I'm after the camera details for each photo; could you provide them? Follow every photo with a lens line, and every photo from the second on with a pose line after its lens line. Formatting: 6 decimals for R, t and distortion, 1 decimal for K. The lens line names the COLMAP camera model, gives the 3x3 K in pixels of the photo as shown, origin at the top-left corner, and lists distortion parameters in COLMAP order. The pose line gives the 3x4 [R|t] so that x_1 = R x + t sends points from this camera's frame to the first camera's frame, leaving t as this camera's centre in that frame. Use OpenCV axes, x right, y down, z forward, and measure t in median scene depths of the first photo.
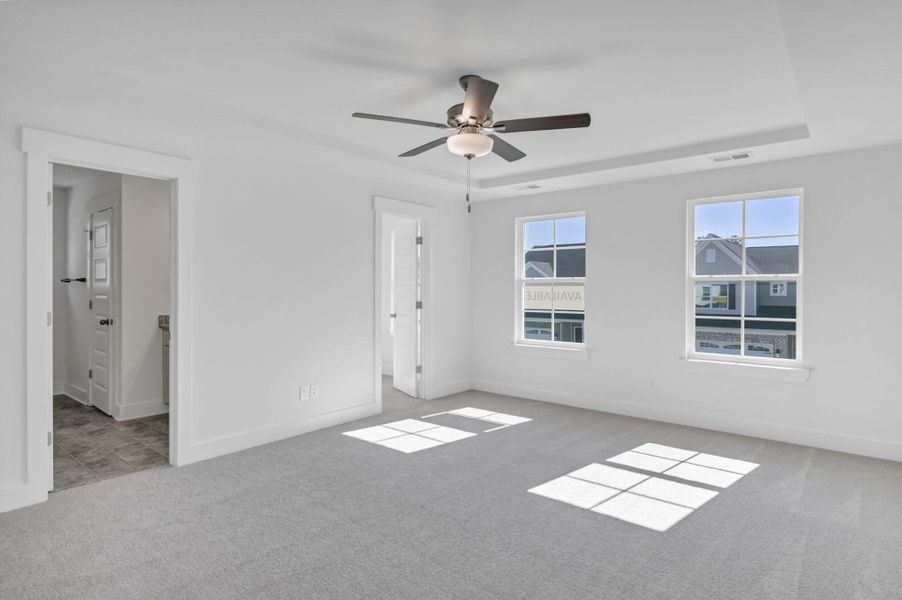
lens RADIAL K [[495.9, 0, 453.8], [0, 495.9, 293.7], [0, 0, 1]] dist [0.010828, -0.001632]
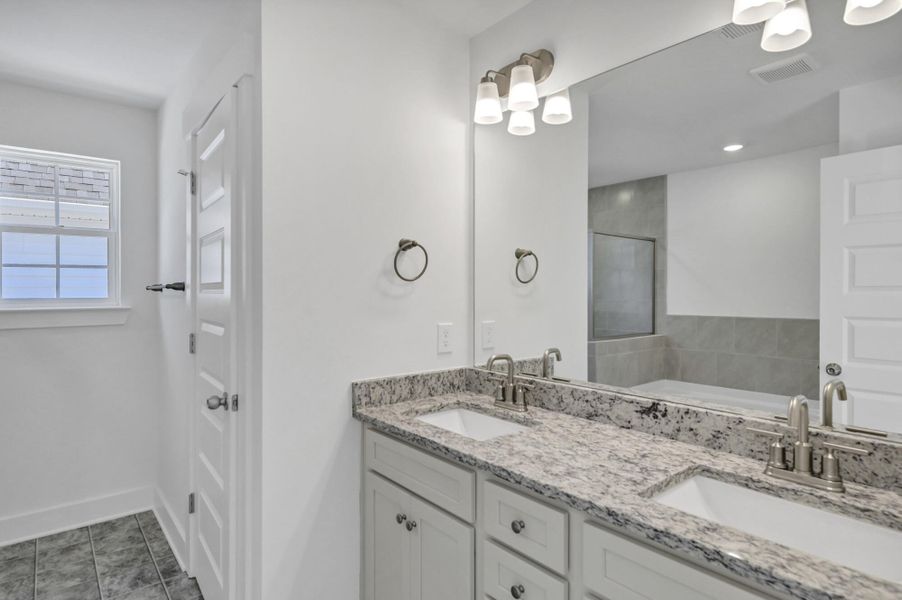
lens RADIAL K [[495.9, 0, 453.8], [0, 495.9, 293.7], [0, 0, 1]] dist [0.010828, -0.001632]
pose [[0.982187, -0.005966, -0.187810, -0.423125], [0.005043, 0.999973, -0.005391, -0.017777], [0.187837, 0.004347, 0.982191, 0.617224]]
